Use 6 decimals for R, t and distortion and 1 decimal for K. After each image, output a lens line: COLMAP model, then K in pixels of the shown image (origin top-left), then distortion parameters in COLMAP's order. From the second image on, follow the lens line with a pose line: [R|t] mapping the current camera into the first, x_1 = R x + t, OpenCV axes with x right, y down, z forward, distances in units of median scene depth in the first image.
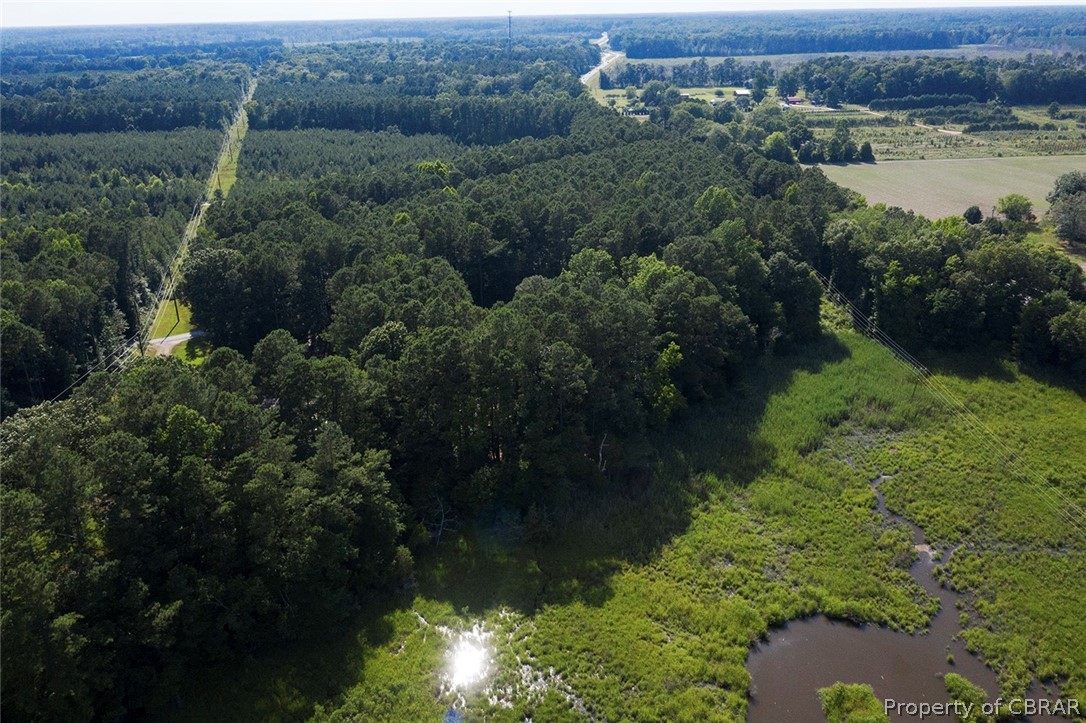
lens RADIAL K [[853.3, 0, 537.2], [0, 853.3, 361.4], [0, 0, 1]] dist [-0.016804, 0.015133]
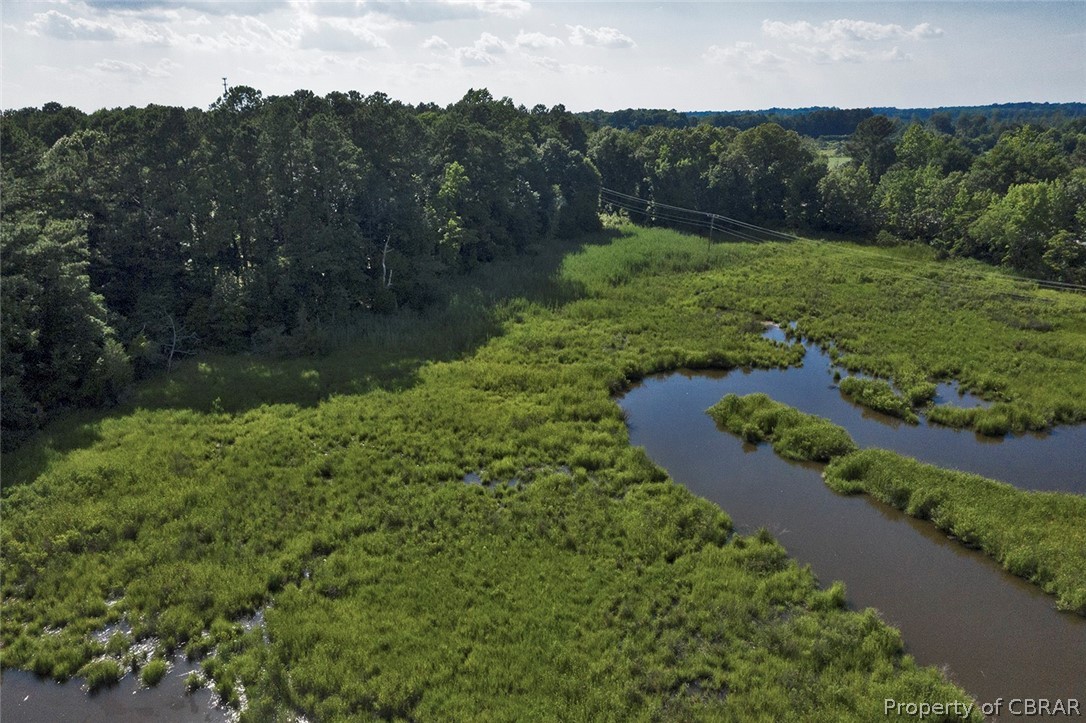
lens RADIAL K [[853.3, 0, 542.3], [0, 853.3, 363.2], [0, 0, 1]] dist [-0.016804, 0.015133]
pose [[0.951378, -0.078601, 0.297830, -0.024159], [0.111499, 0.989203, -0.095108, 0.242517], [-0.287139, 0.123691, 0.949869, 0.179450]]
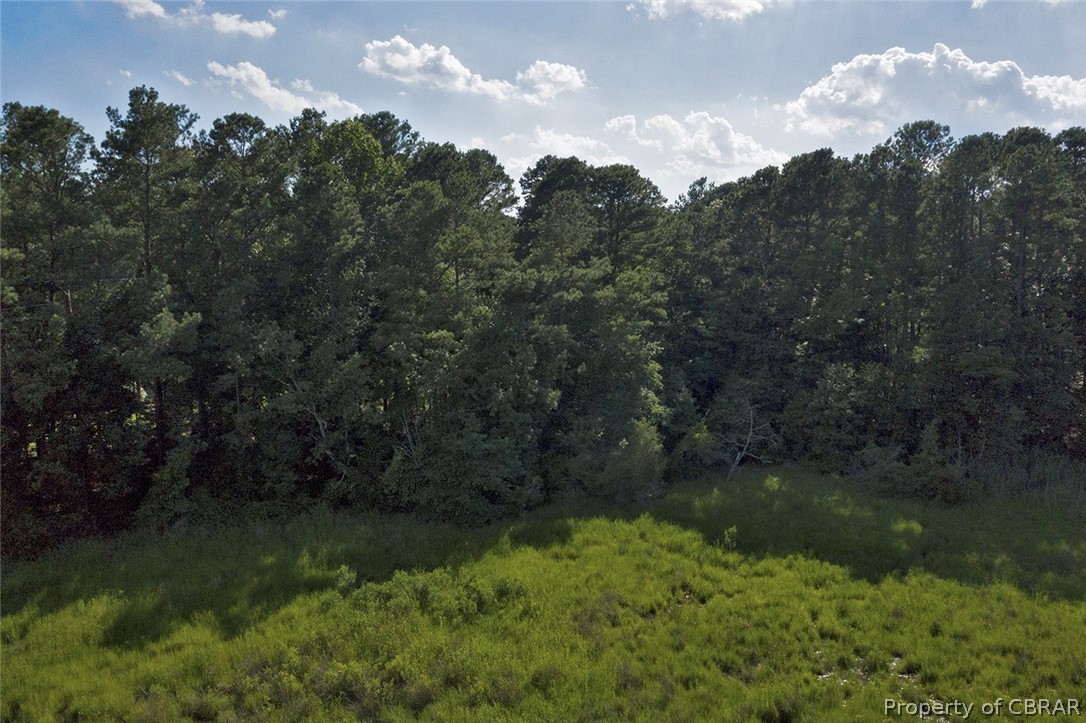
lens RADIAL K [[853.3, 0, 544.7], [0, 853.3, 365.8], [0, 0, 1]] dist [-0.016804, 0.015133]
pose [[0.855090, 0.076812, -0.512758, 0.041487], [-0.203330, 0.959423, -0.195356, 0.215020], [0.476946, 0.271306, 0.836011, 0.370406]]
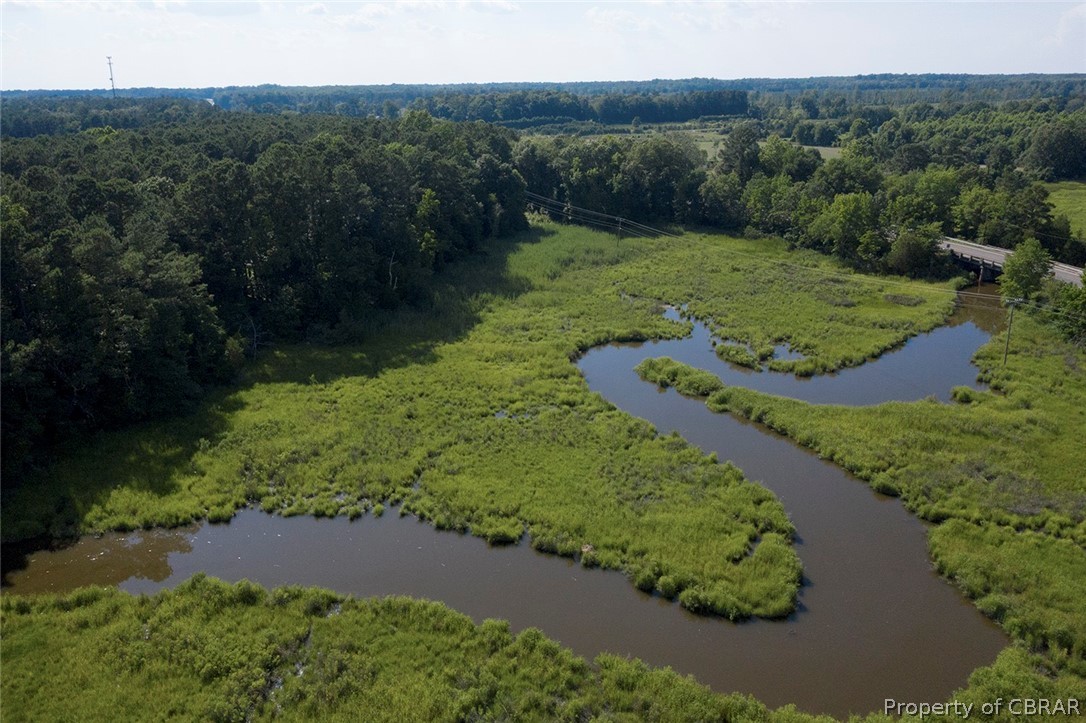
lens RADIAL K [[853.3, 0, 541.8], [0, 853.3, 359.5], [0, 0, 1]] dist [-0.016804, 0.015133]
pose [[0.904027, -0.126555, 0.408313, -0.172260], [0.159457, 0.986065, -0.047419, 0.248197], [-0.396622, 0.107976, 0.911609, -0.039422]]
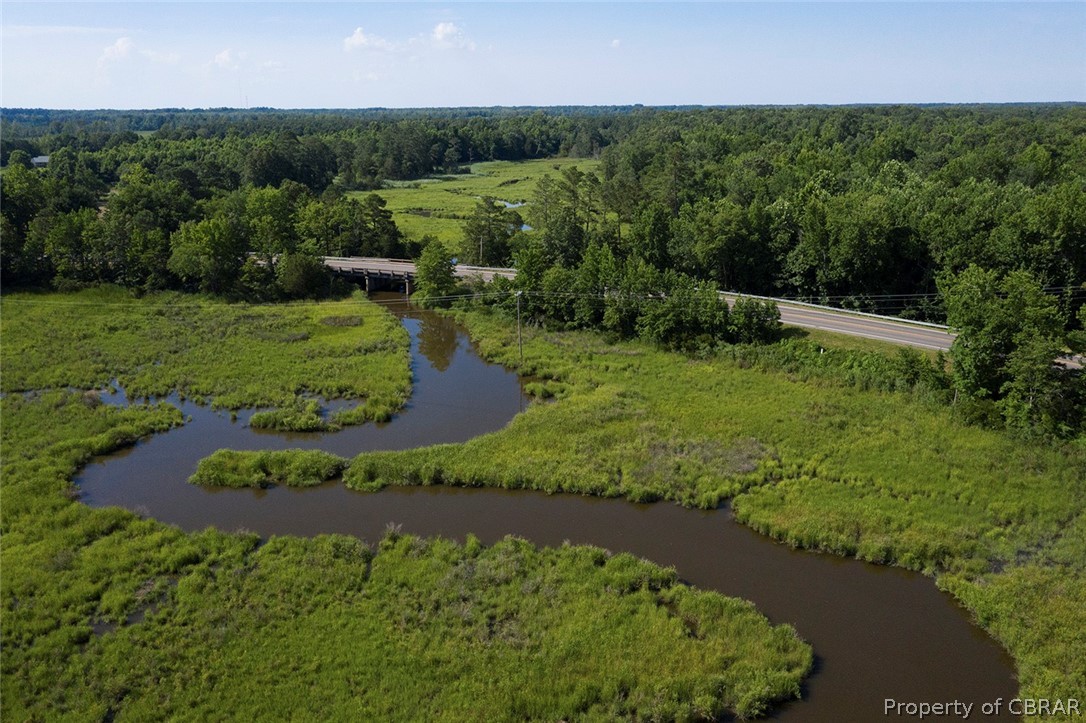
lens RADIAL K [[853.3, 0, 538.2], [0, 853.3, 359.2], [0, 0, 1]] dist [-0.016804, 0.015133]
pose [[0.157456, -0.260275, 0.952609, -0.235054], [0.374676, 0.908260, 0.186228, 0.150215], [-0.913688, 0.327597, 0.240530, 0.266472]]
